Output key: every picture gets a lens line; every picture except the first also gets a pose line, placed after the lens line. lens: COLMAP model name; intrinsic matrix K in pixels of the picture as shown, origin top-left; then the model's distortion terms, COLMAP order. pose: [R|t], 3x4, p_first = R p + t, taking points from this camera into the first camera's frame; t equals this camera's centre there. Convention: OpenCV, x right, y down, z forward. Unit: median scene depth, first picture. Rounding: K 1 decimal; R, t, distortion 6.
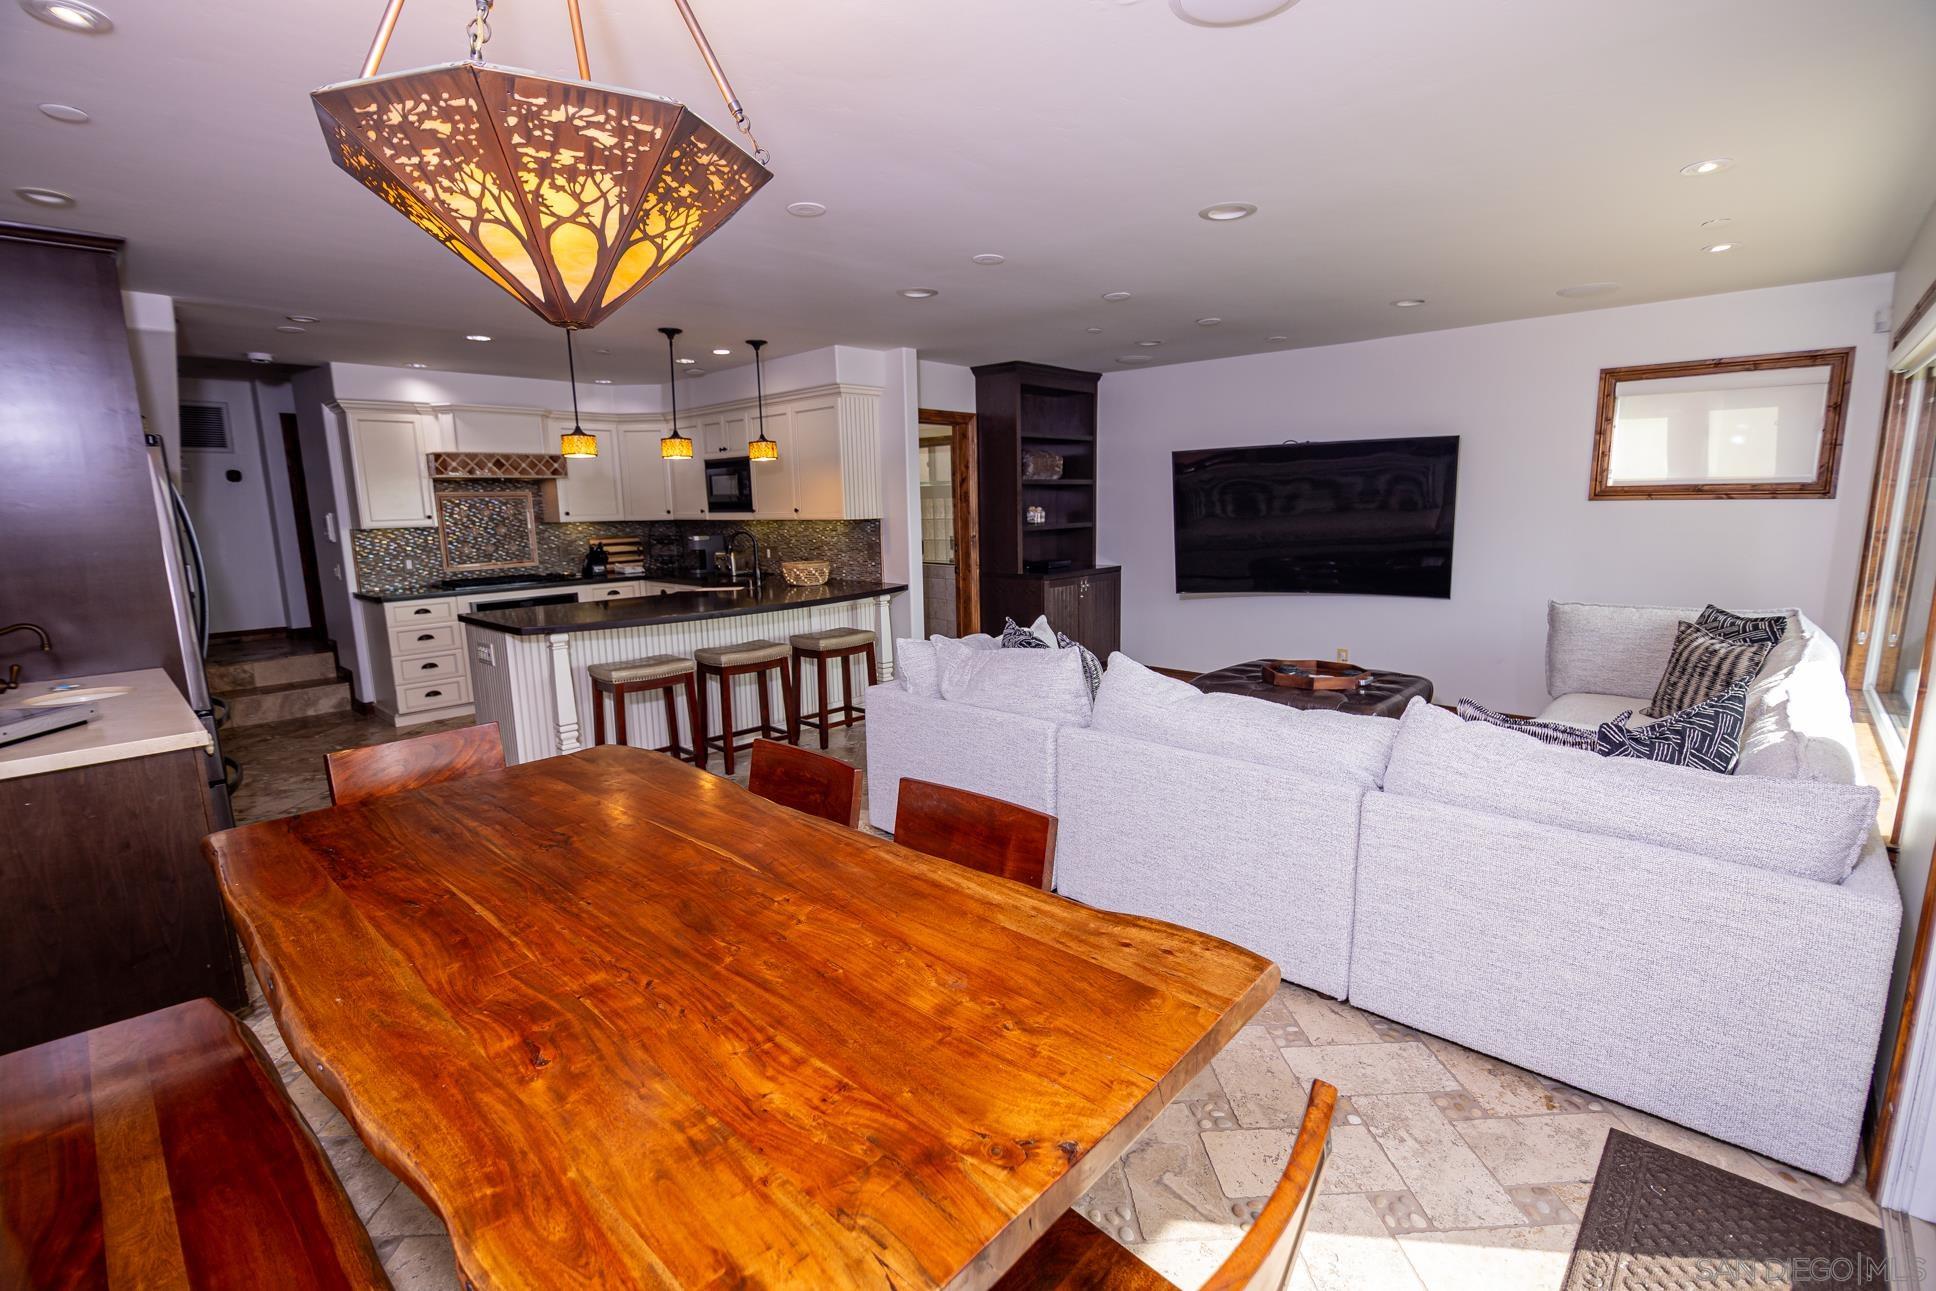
lens RADIAL K [[862.8, 0, 980.3], [0, 862.8, 643.7], [0, 0, 1]] dist [-0.010471, -0.002716]
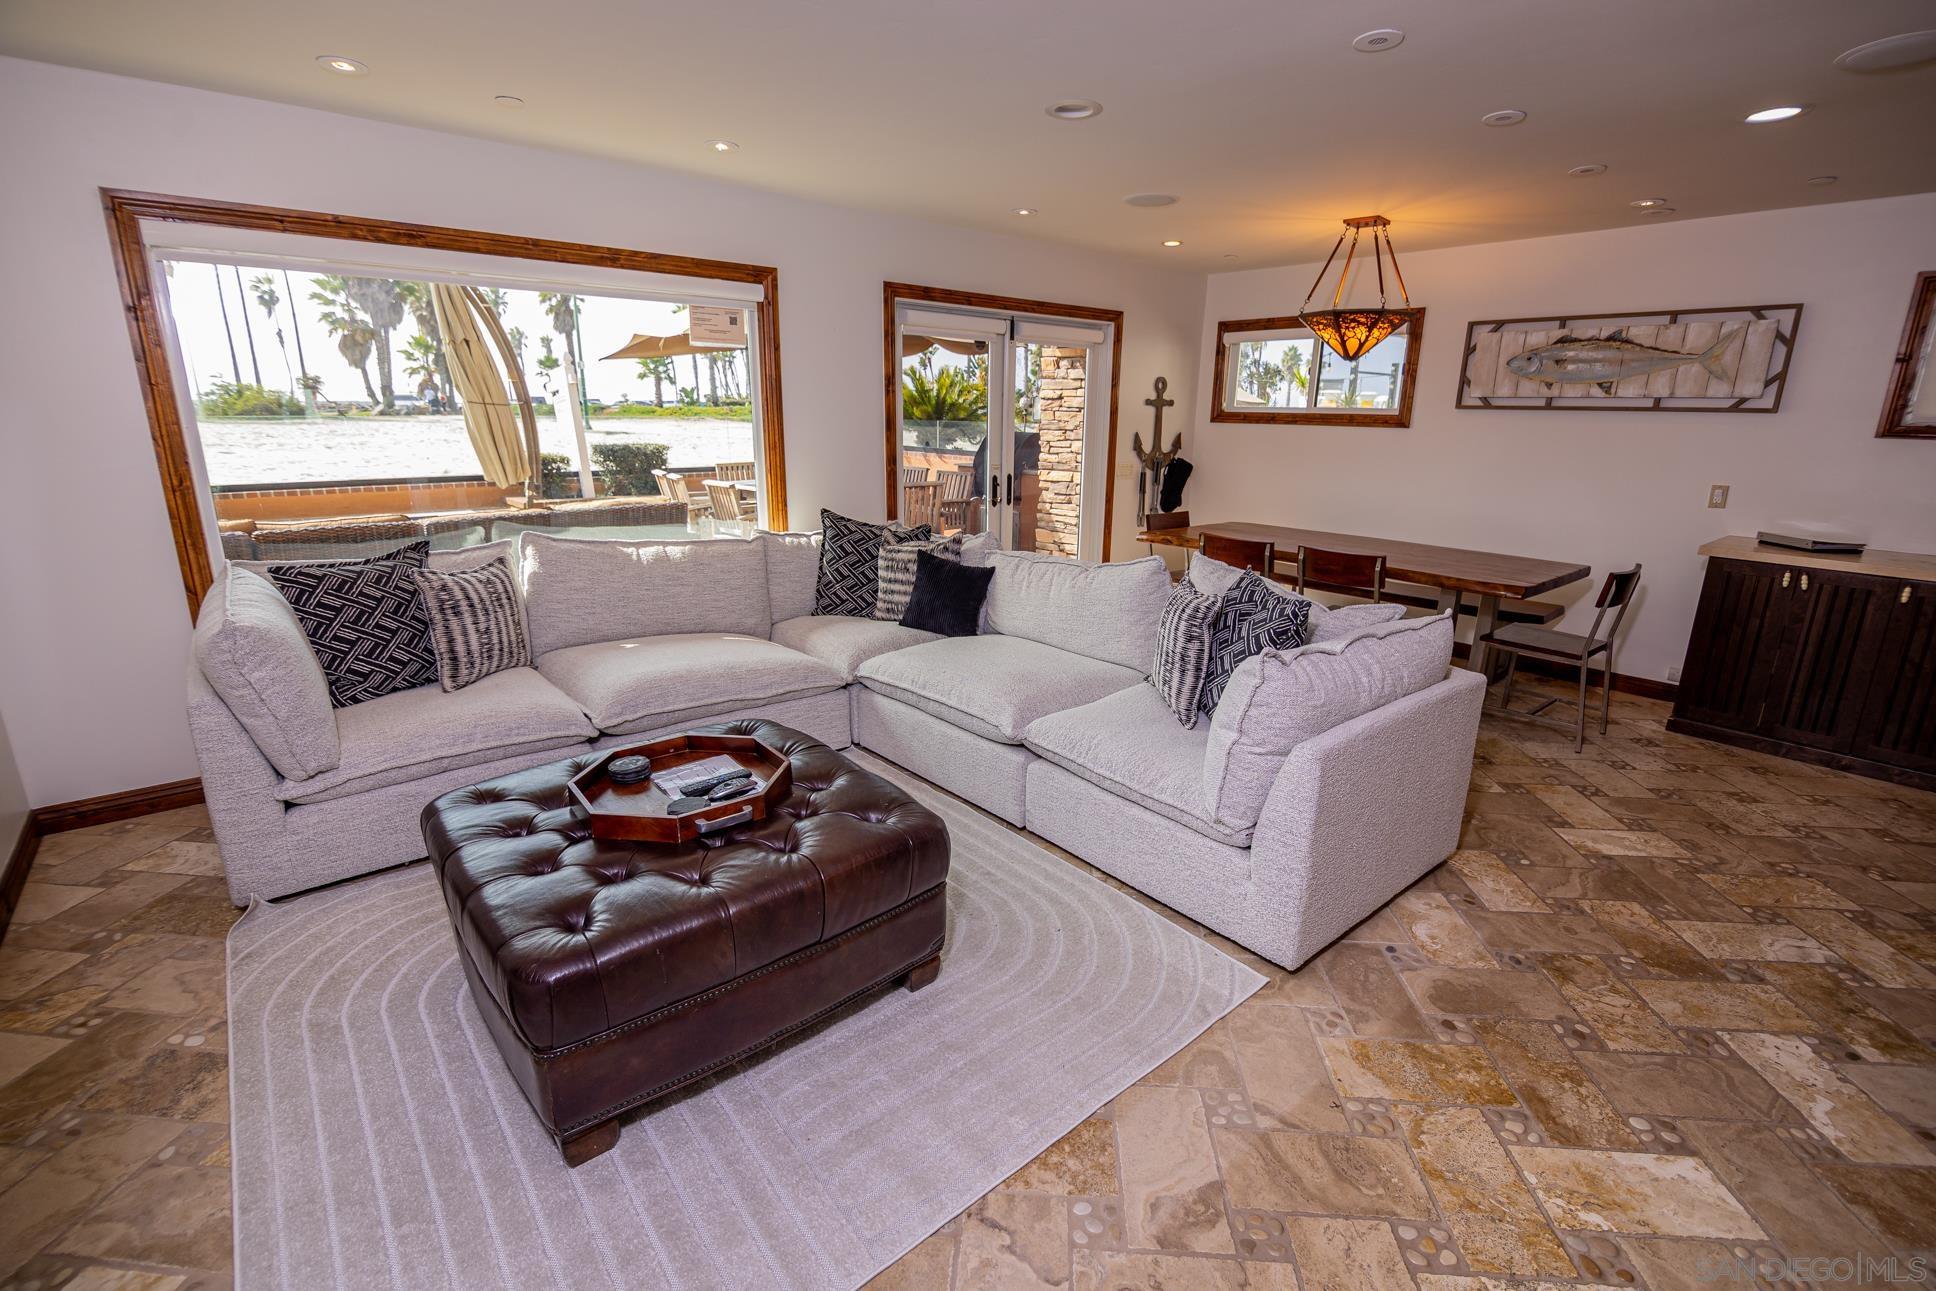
lens RADIAL K [[862.8, 0, 983.6], [0, 862.8, 649.1], [0, 0, 1]] dist [-0.010471, -0.002716]
pose [[-0.993621, -0.027145, 0.109452, 0.124309], [0.021551, 0.906996, 0.420588, -0.169833], [-0.110689, 0.420264, -0.900625, 1.014437]]
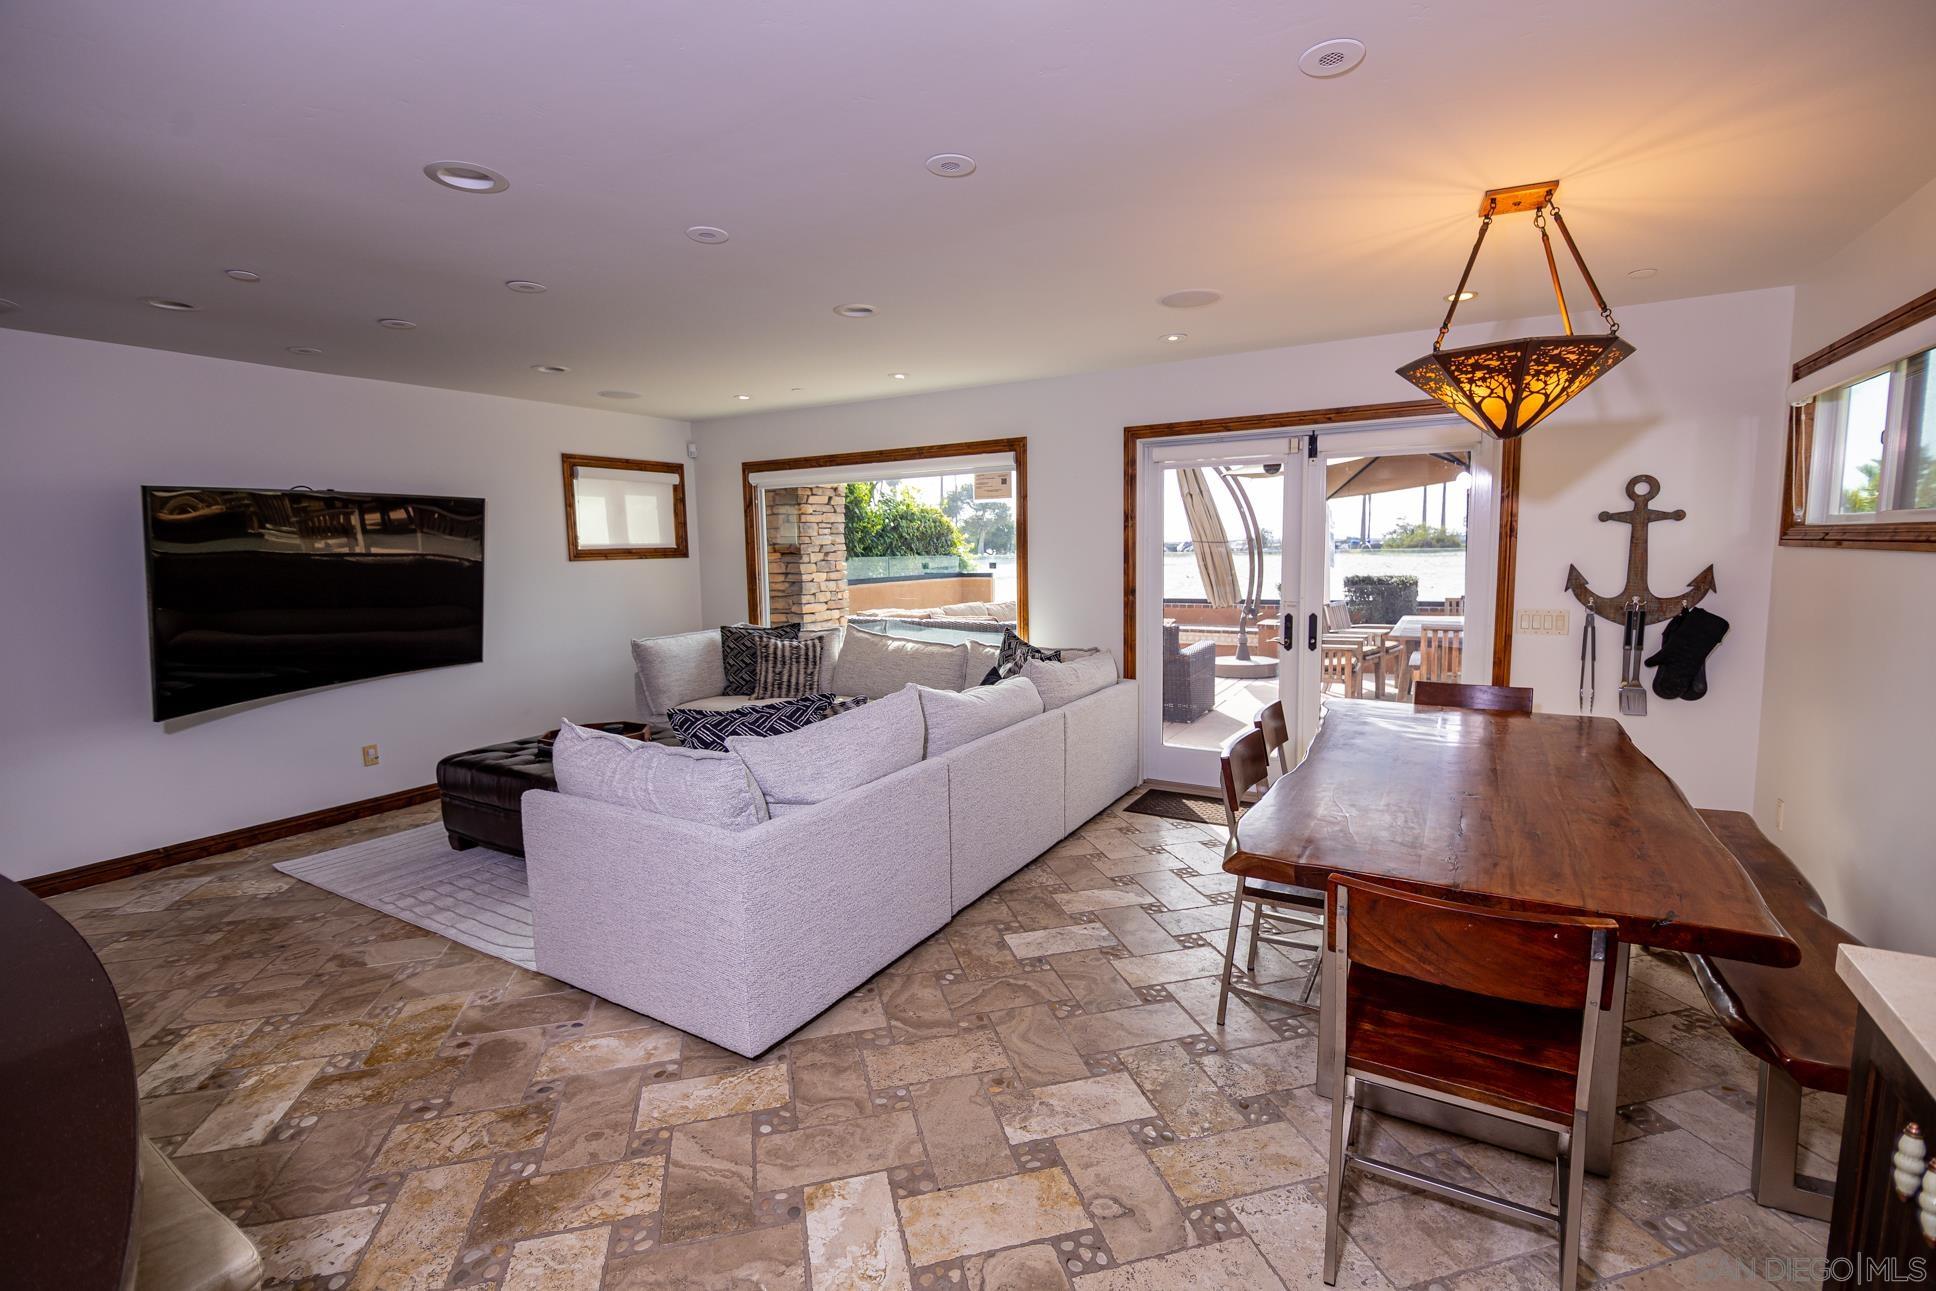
lens RADIAL K [[862.8, 0, 968.5], [0, 862.8, 649.8], [0, 0, 1]] dist [-0.010471, -0.002716]
pose [[-0.207684, -0.093442, 0.973723, -0.455446], [0.185246, 0.973658, 0.132947, -0.080756], [-0.960495, 0.207989, -0.184903, 0.555793]]
